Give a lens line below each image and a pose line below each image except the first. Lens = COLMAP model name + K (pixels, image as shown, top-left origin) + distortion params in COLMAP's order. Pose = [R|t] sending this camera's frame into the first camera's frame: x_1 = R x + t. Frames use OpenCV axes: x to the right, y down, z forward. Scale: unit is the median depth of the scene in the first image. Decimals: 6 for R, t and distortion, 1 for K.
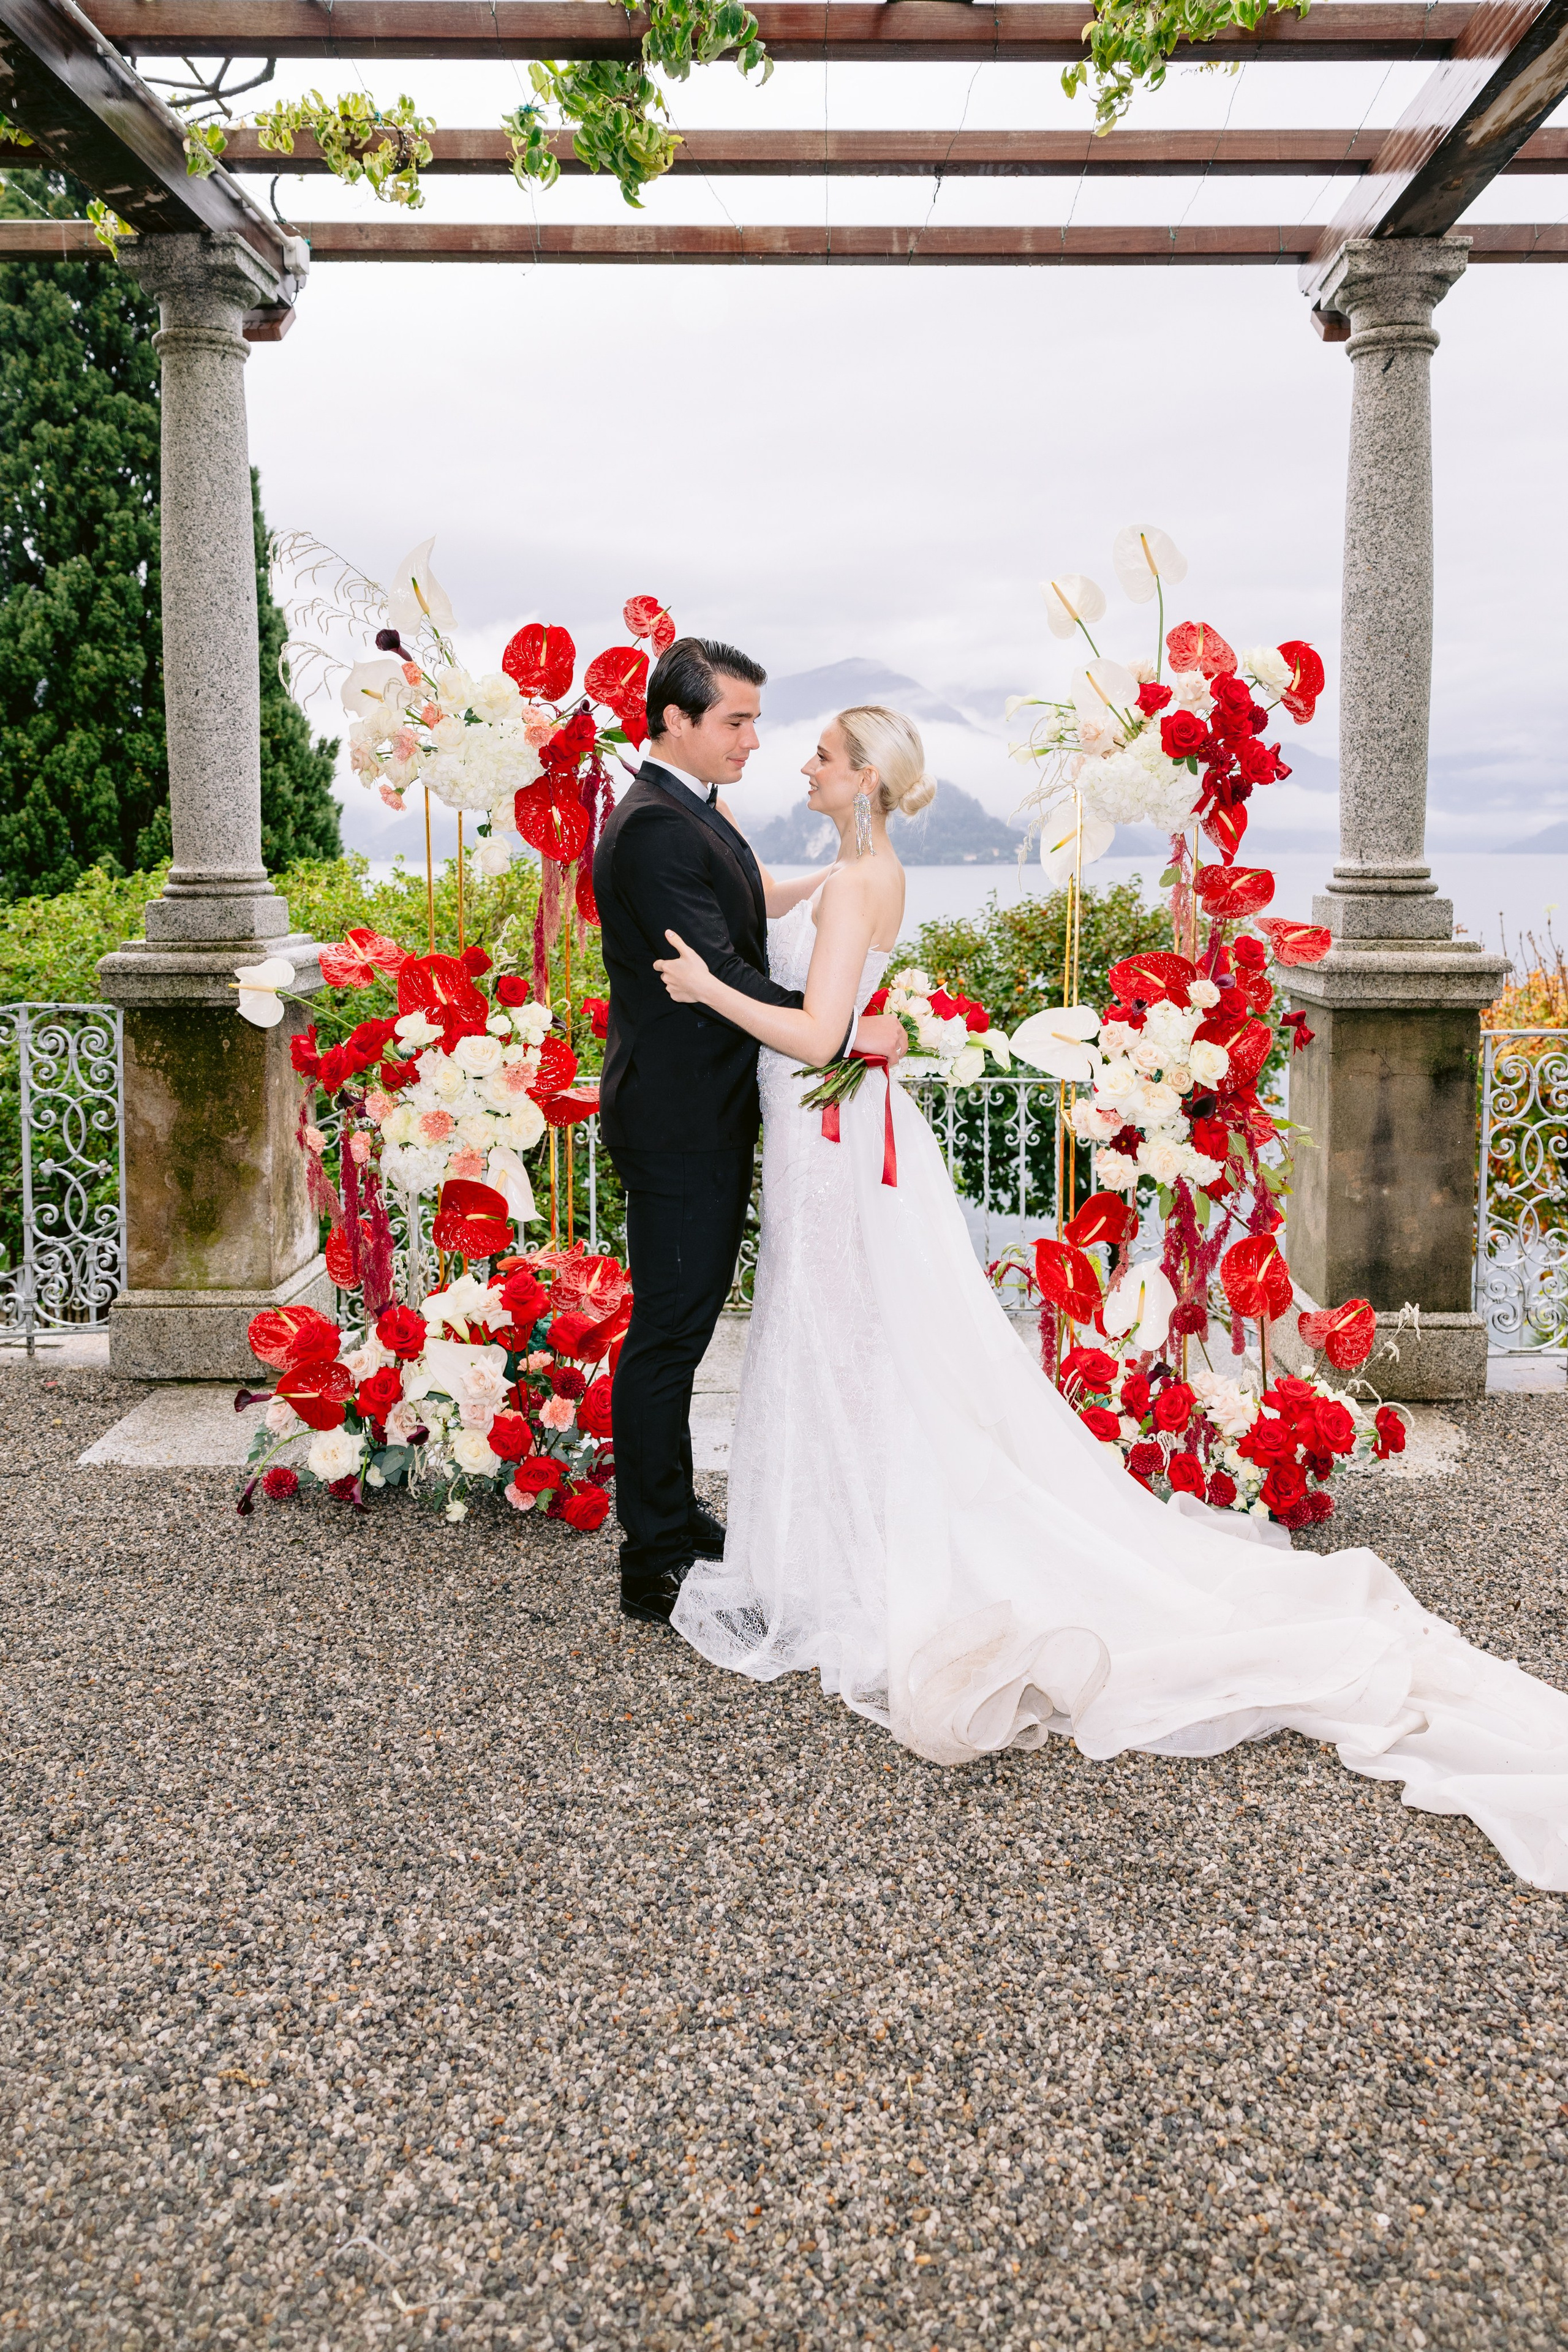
lens RADIAL K [[1711.1, 0, 818.5], [0, 1711.1, 958.0], [0, 0, 1]] dist [0.039194, 0.000418]
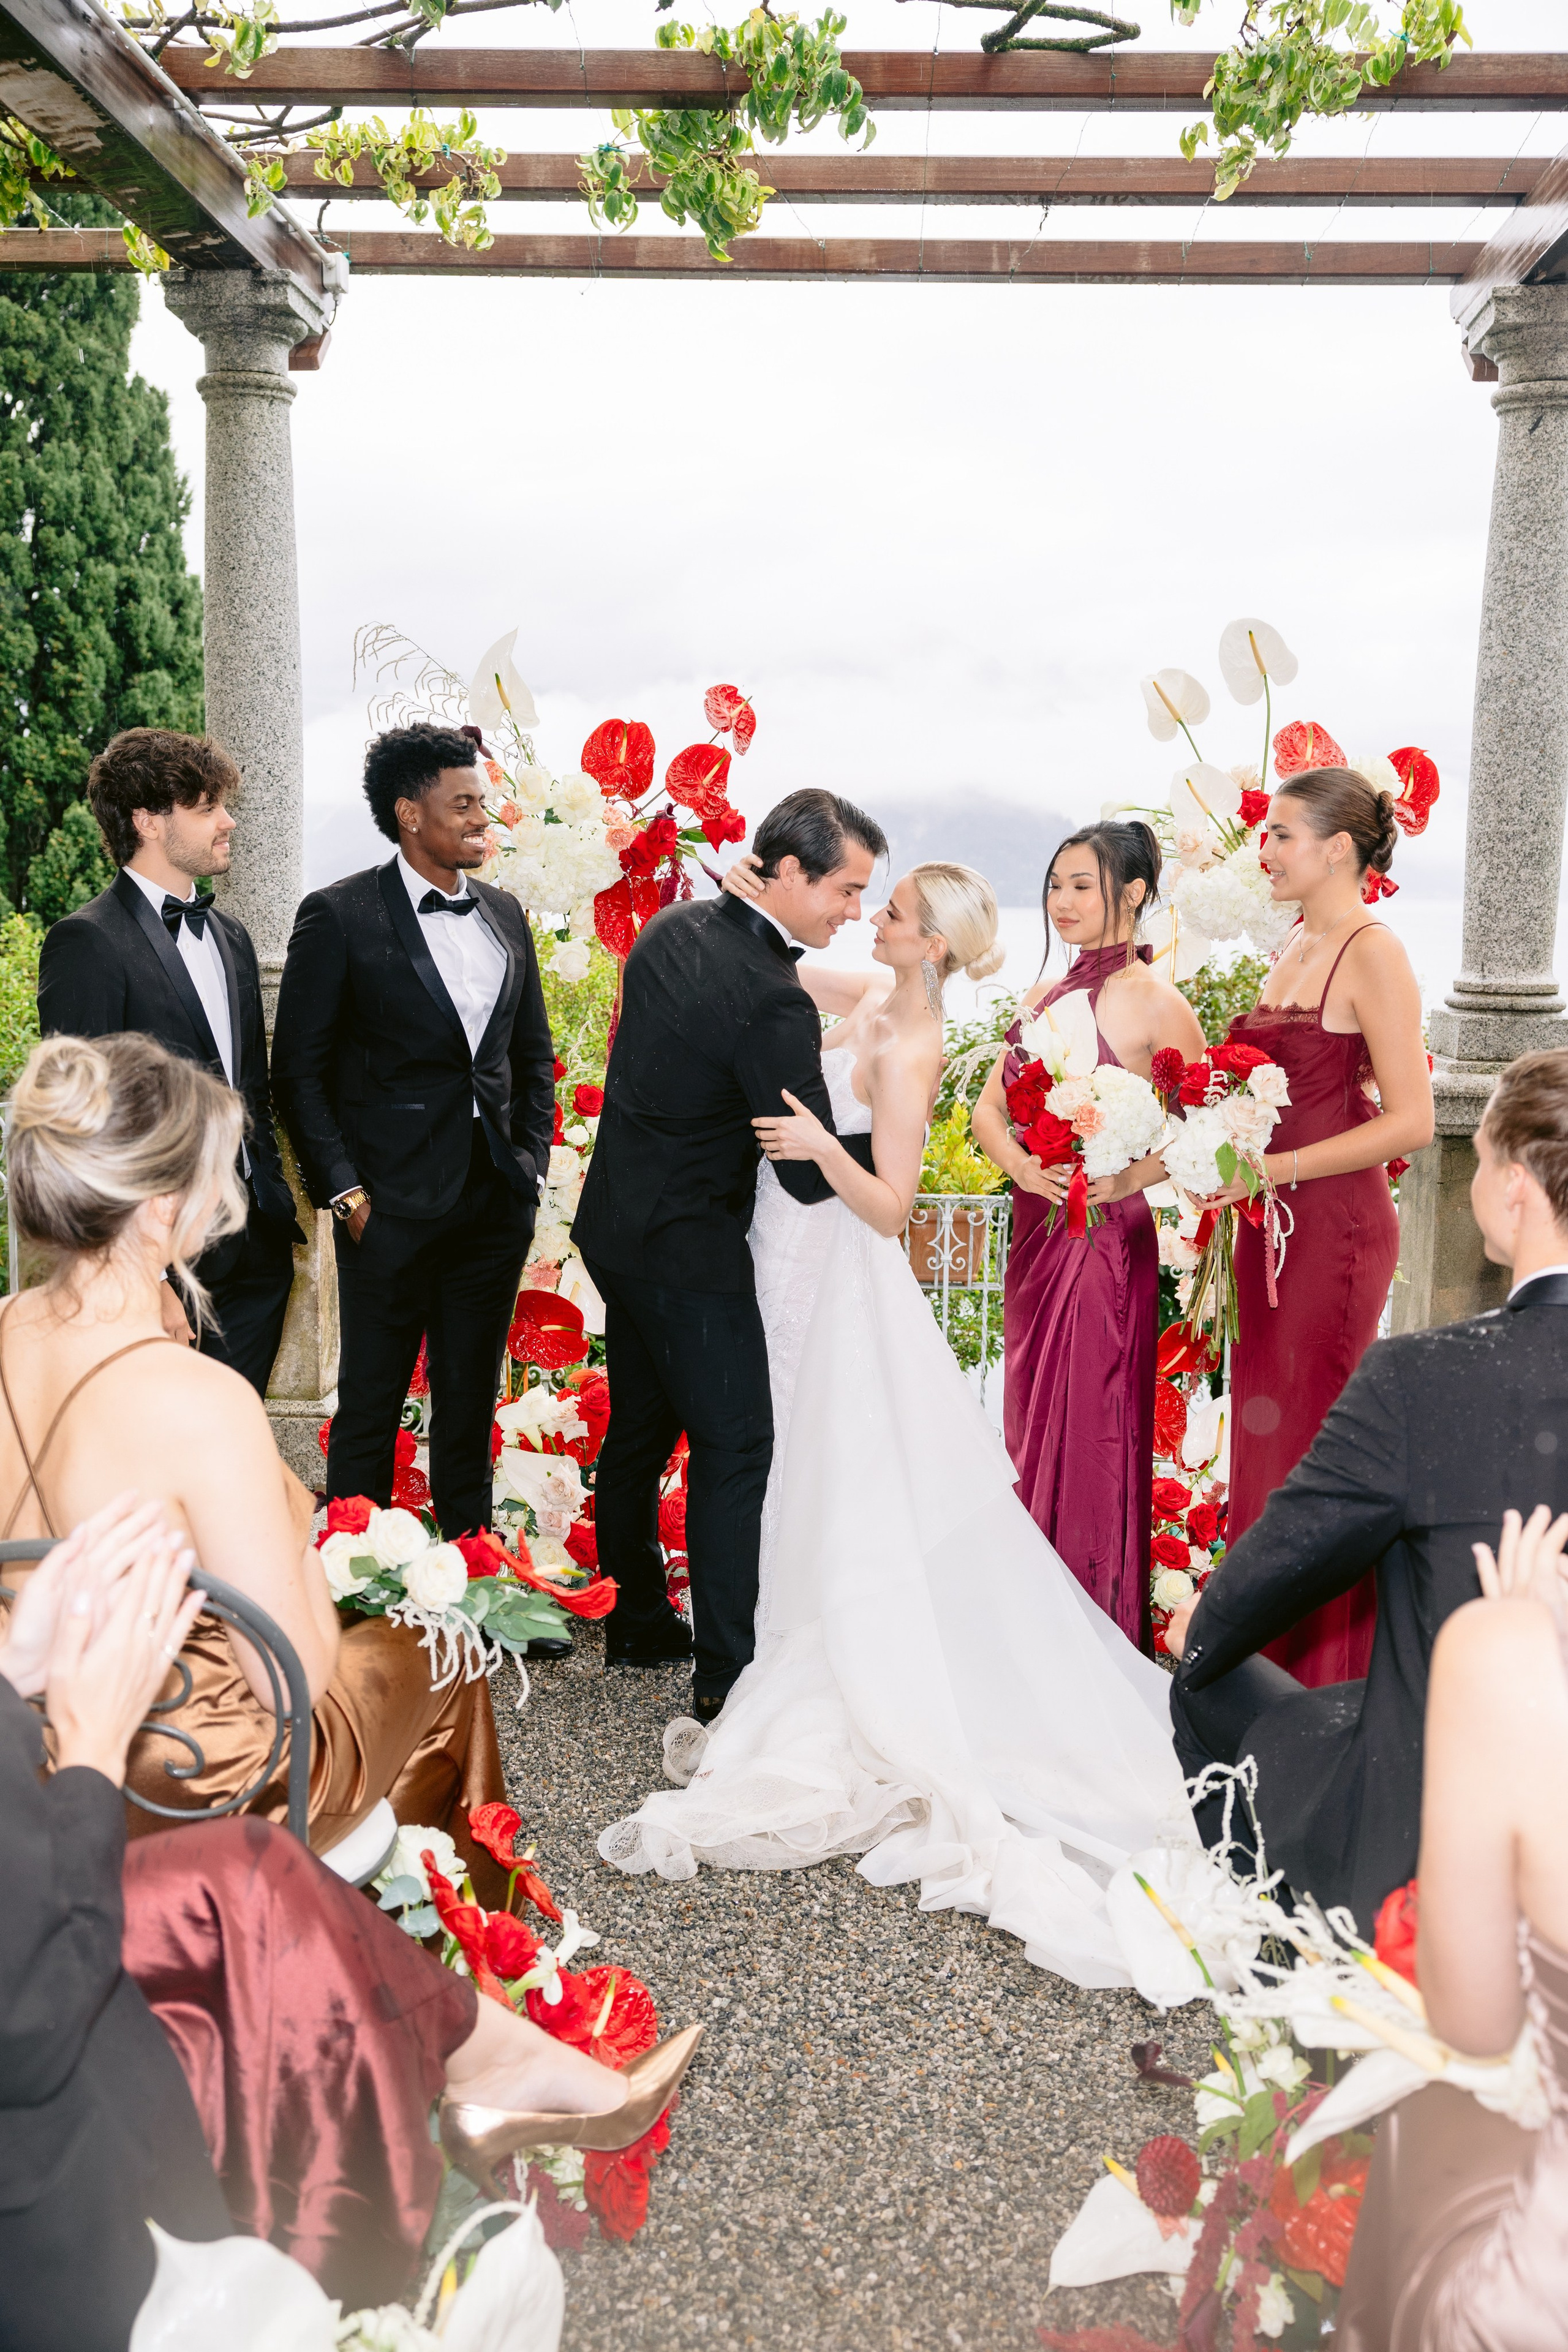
lens RADIAL K [[2204.9, 0, 785.3], [0, 2204.9, 1178.0], [0, 0, 1]] dist [0.023936, -0.000808]
pose [[0.999127, 0.026998, -0.031872, -0.018809], [-0.024807, 0.997428, 0.067247, -0.018836], [0.033605, -0.066398, 0.997227, -0.212085]]
